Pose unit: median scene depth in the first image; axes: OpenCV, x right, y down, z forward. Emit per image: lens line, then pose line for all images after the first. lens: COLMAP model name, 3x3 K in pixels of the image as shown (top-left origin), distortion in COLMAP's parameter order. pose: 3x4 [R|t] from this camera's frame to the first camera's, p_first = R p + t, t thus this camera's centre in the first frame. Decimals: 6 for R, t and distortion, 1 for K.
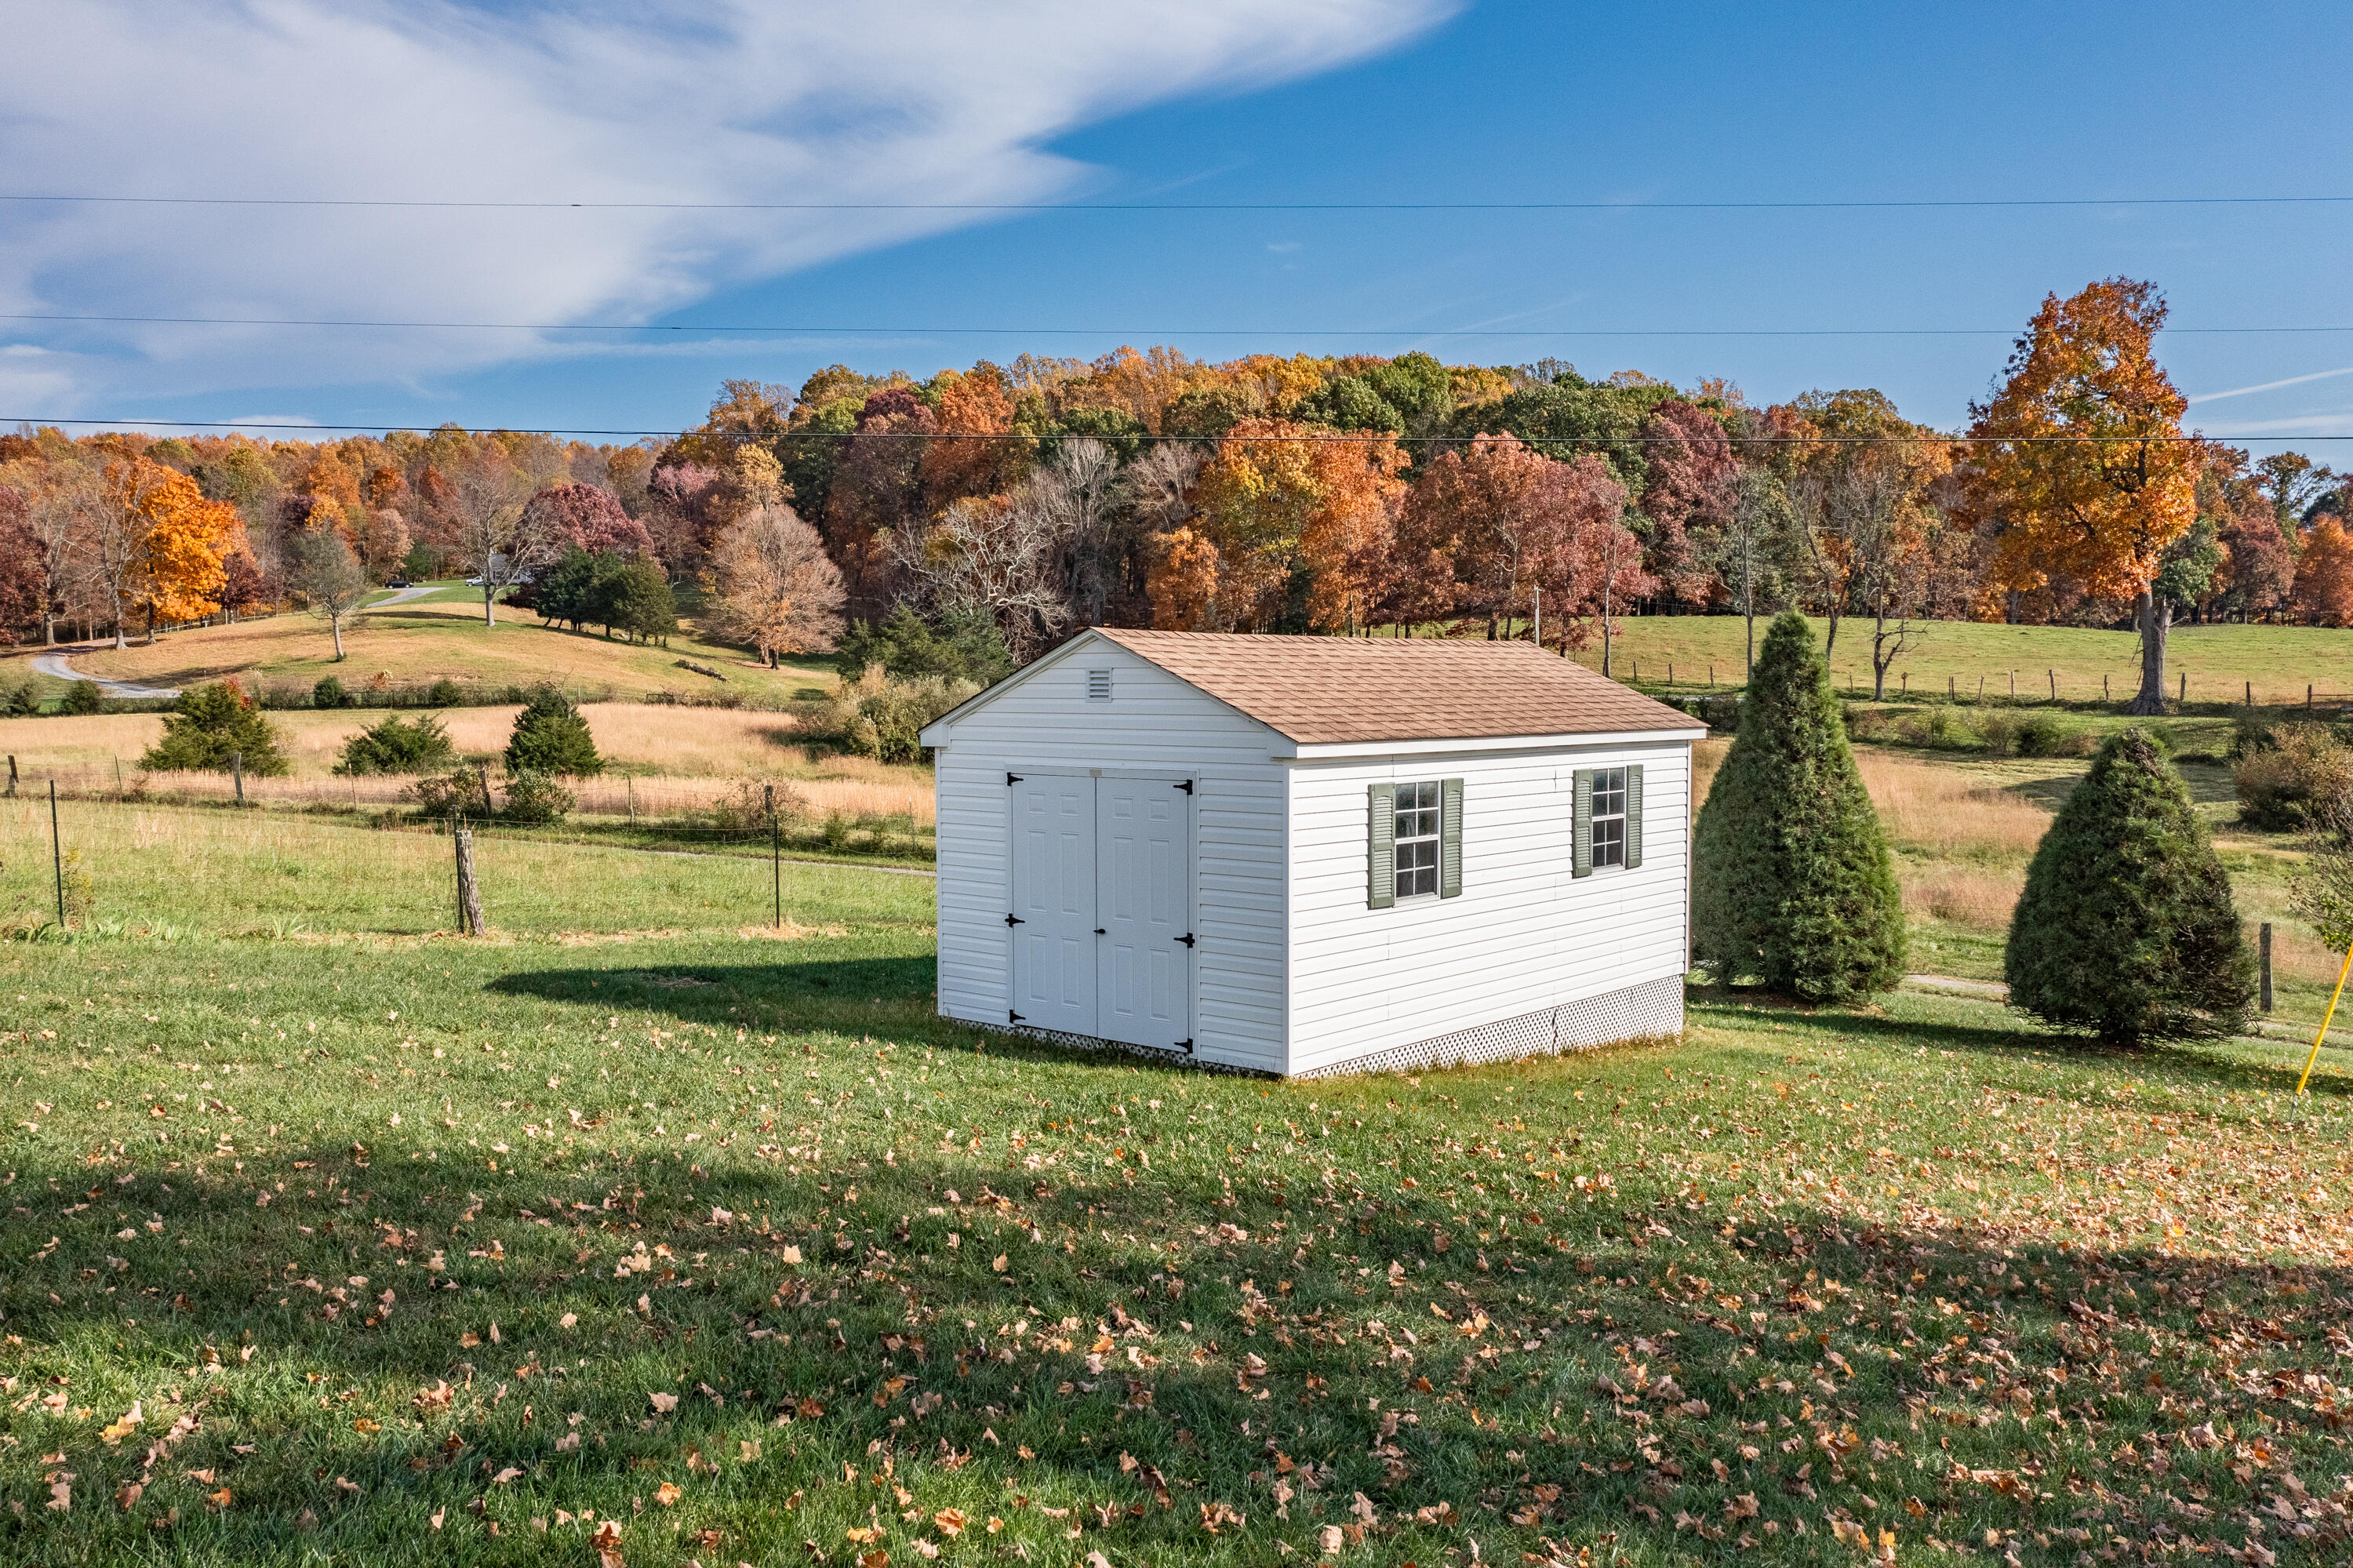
lens RADIAL K [[1870.0, 0, 1176.5], [0, 1870.0, 784.0], [0, 0, 1]] dist [-0.009345, 0.003035]
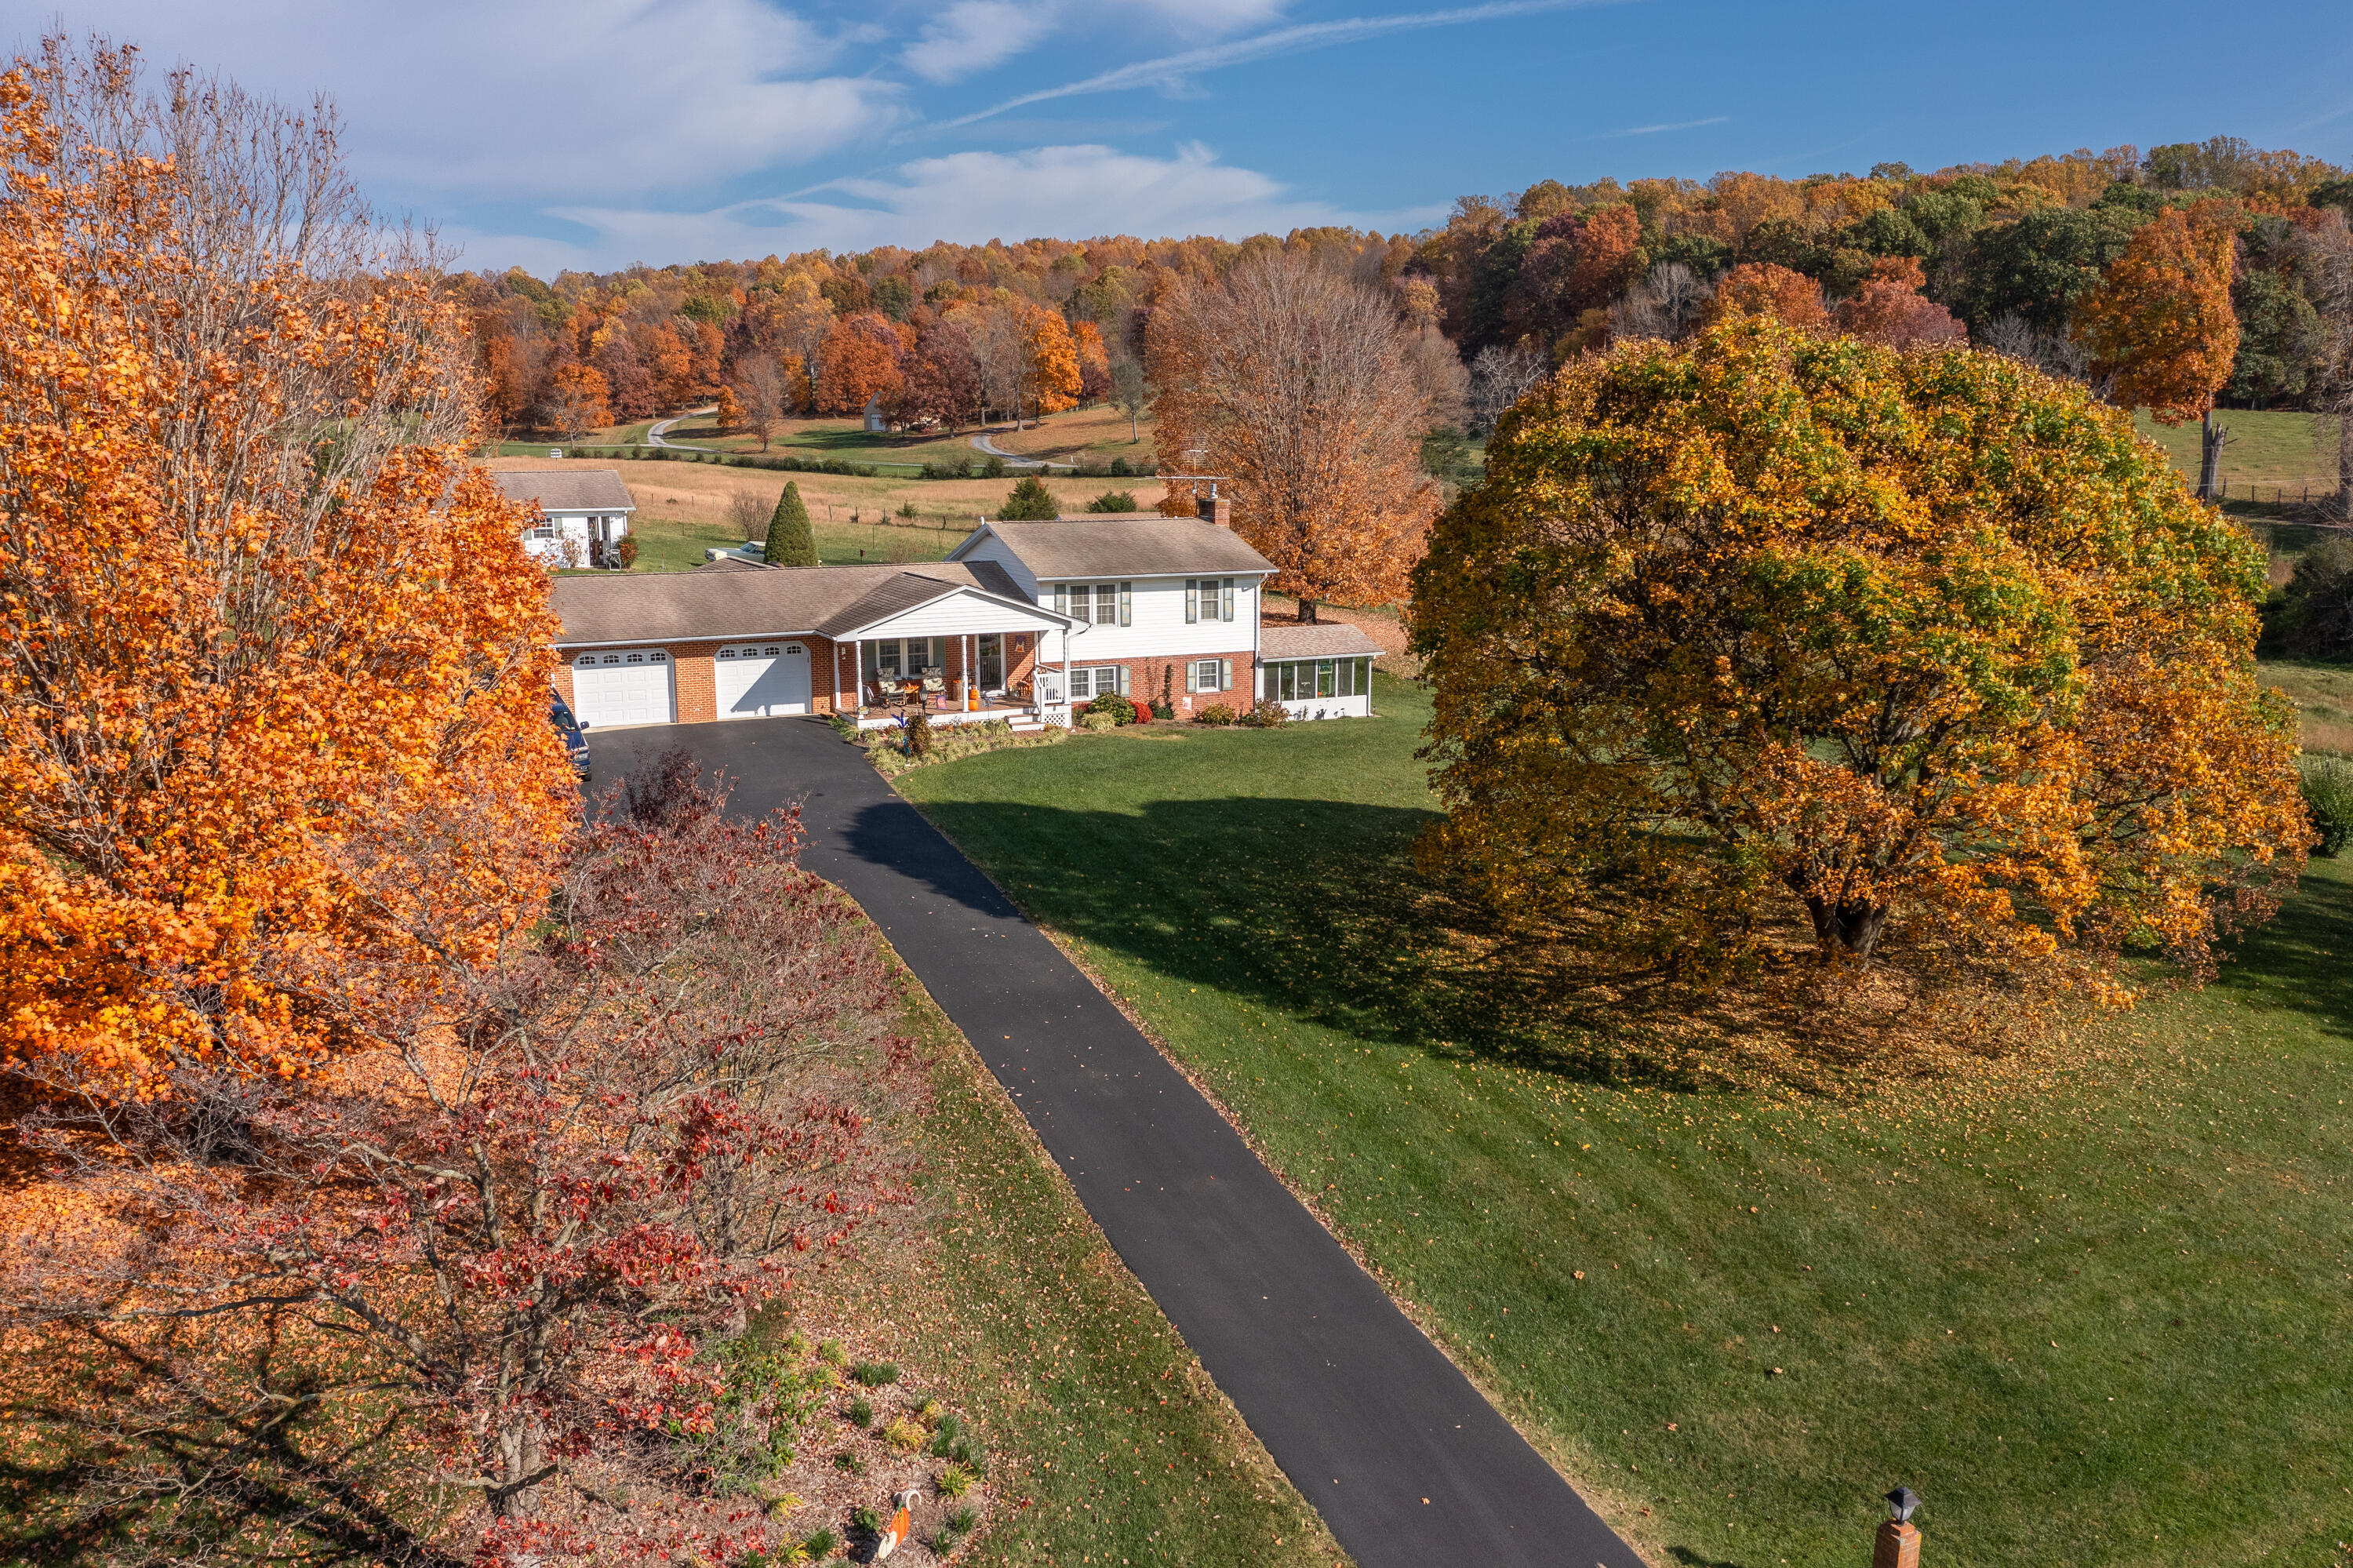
lens RADIAL K [[1870.0, 0, 1176.5], [0, 1870.0, 784.0], [0, 0, 1]] dist [-0.009345, 0.003035]
pose [[0.901794, 0.083772, -0.423968, 0.240995], [-0.024917, 0.989479, 0.142513, -0.004947], [0.431446, -0.117953, 0.894394, -0.380769]]
